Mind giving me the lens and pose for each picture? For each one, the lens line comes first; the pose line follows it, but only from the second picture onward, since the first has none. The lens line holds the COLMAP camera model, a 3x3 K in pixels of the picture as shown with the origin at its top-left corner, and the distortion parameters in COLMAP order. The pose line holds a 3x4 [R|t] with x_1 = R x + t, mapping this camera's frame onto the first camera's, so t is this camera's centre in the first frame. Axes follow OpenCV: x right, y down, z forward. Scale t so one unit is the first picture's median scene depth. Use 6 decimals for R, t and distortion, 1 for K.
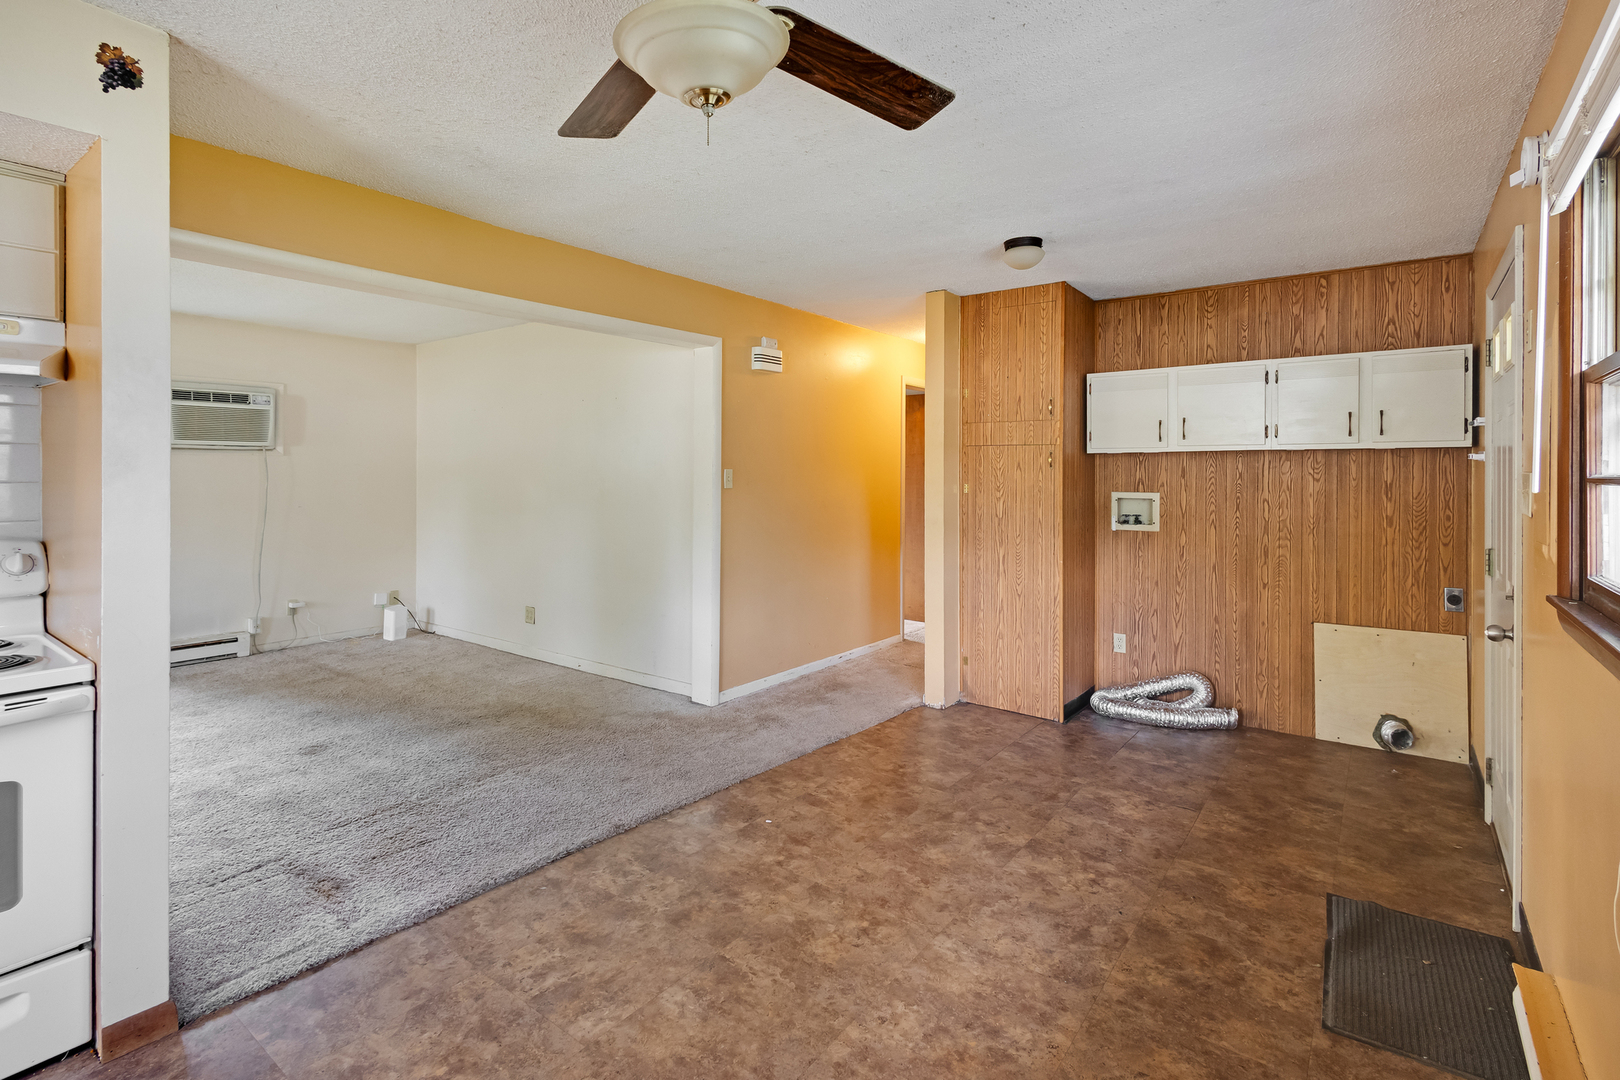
lens RADIAL K [[773.2, 0, 809.7], [0, 773.2, 472.3], [0, 0, 1]] dist [0.008213, -0.000037]
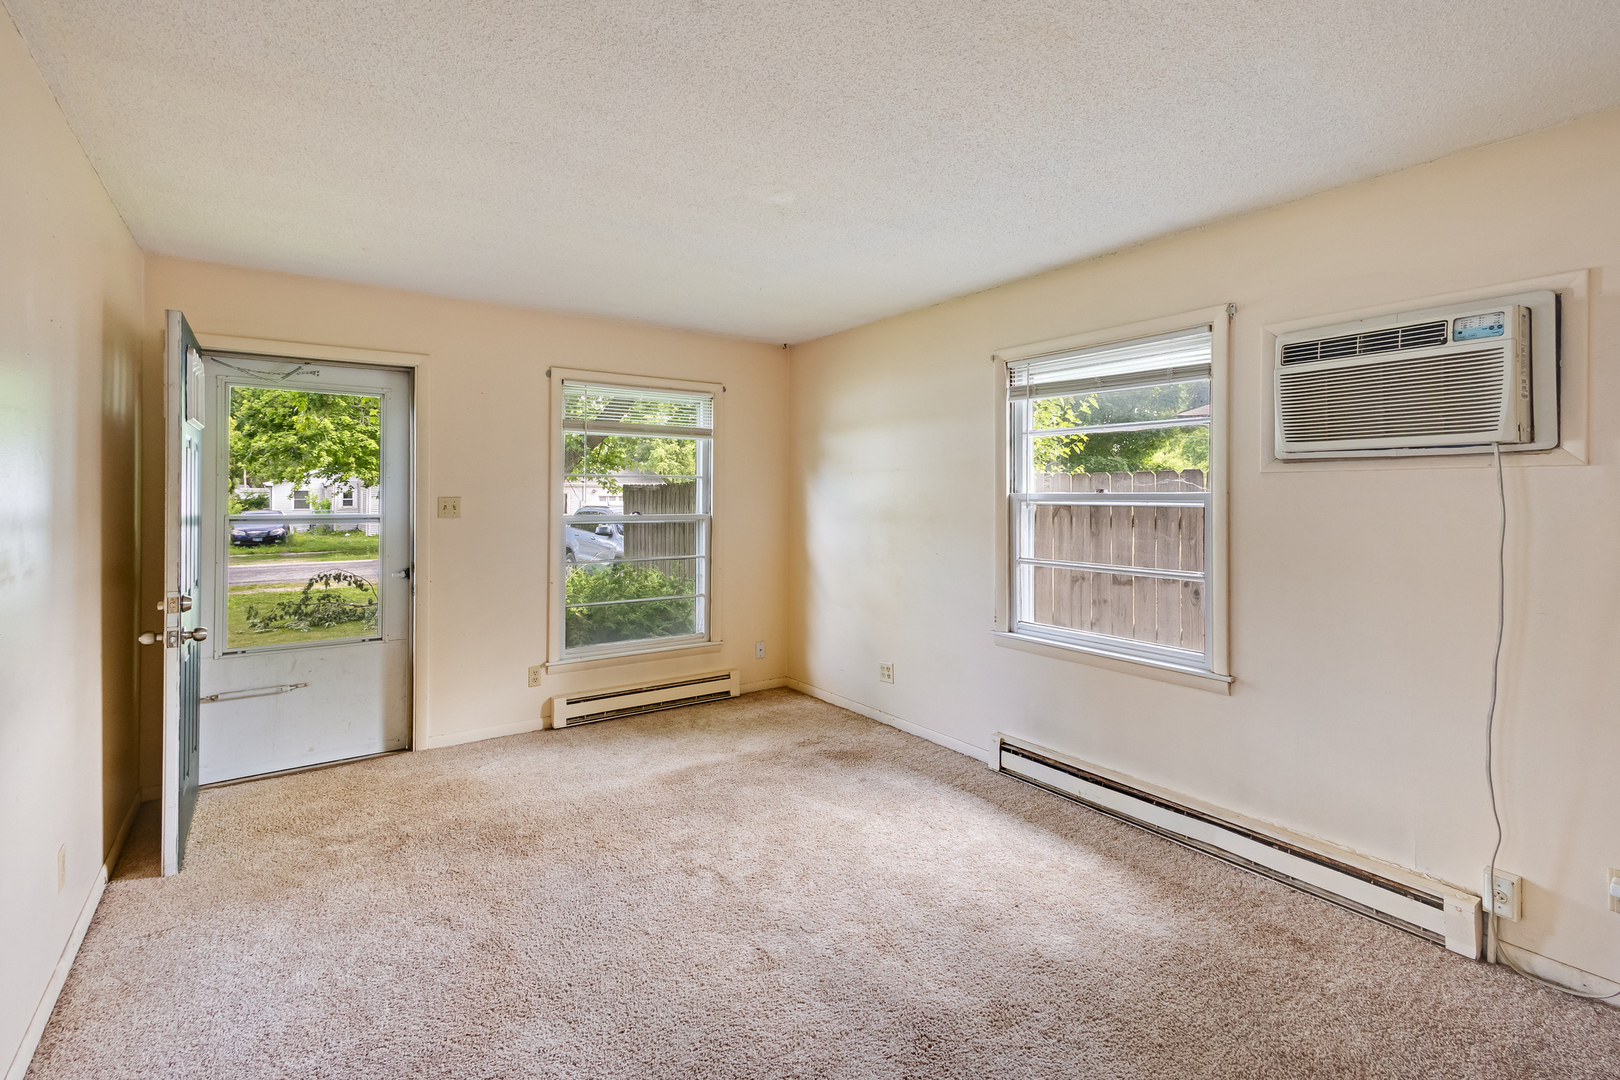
lens RADIAL K [[744.1, 0, 813.7], [0, 744.1, 493.6], [0, 0, 1]] dist [0.012646, 0.000224]
pose [[-0.297132, -0.004590, -0.954825, -0.417013], [-0.003313, 0.999987, -0.003776, -0.009700], [0.954831, 0.002042, -0.297143, 1.368347]]
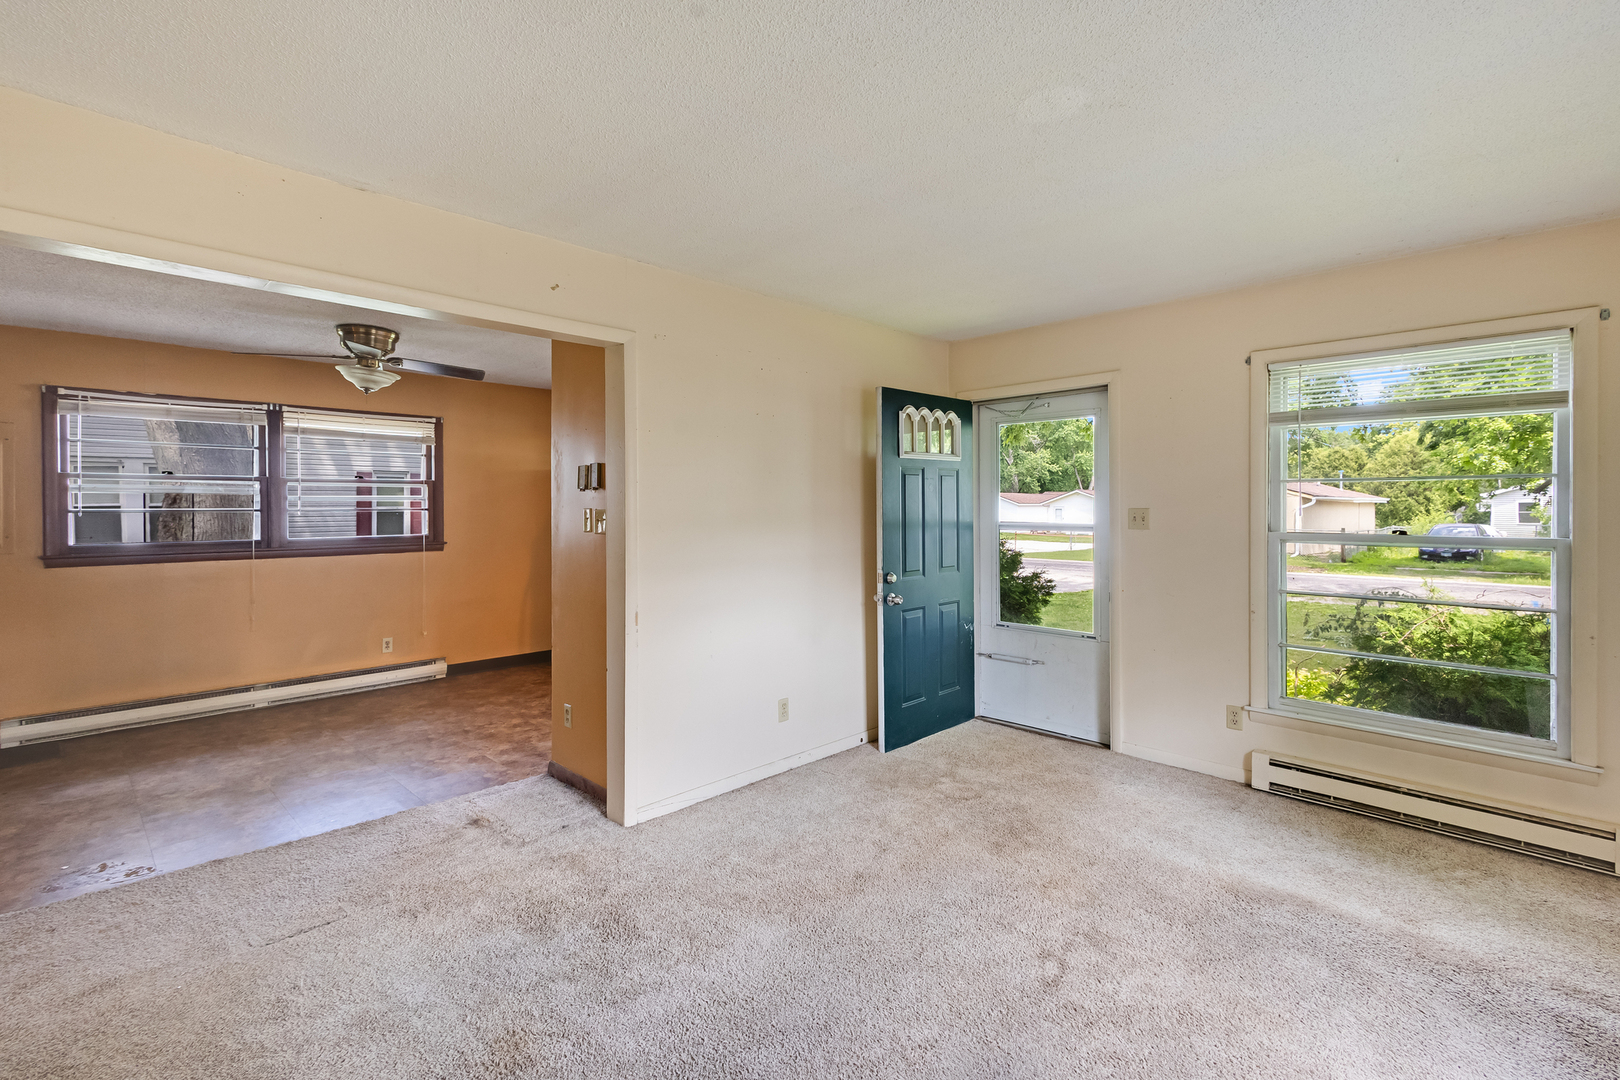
lens RADIAL K [[735.3, 0, 811.4], [0, 735.3, 510.7], [0, 0, 1]] dist [0.014938, -0.000394]
pose [[-0.991326, -0.003290, 0.131381, -1.049840], [-0.002401, 0.999973, 0.006927, -0.009885], [-0.131401, 0.006552, -0.991308, 1.703973]]
